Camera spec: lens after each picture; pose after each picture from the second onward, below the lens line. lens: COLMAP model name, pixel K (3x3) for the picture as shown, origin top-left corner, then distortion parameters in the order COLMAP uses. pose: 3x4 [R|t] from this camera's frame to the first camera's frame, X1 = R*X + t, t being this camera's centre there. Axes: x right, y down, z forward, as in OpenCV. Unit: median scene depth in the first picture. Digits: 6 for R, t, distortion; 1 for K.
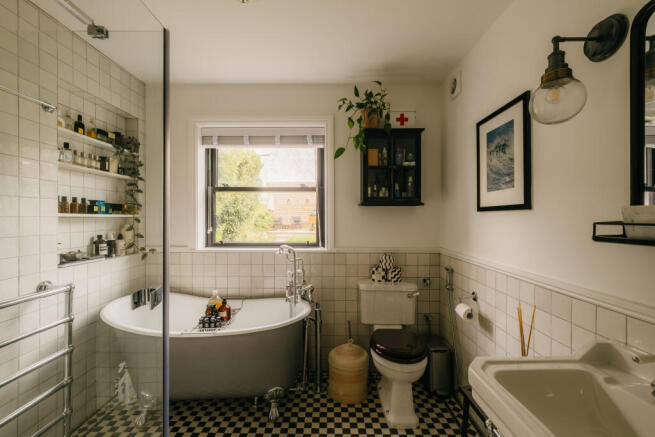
lens RADIAL K [[285.7, 0, 318.4], [0, 285.7, 217.1], [0, 0, 1]] dist [-0.001886, -0.000262]
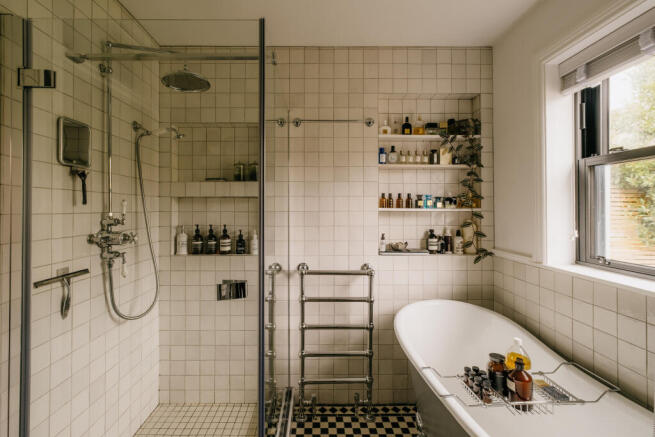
lens RADIAL K [[285.7, 0, 318.4], [0, 285.7, 217.1], [0, 0, 1]] dist [-0.001886, -0.000262]
pose [[0.056957, -0.009430, -0.998332, 0.198463], [0.003066, 0.999952, -0.009271, 0.026455], [0.998372, -0.002532, 0.056983, 0.546995]]
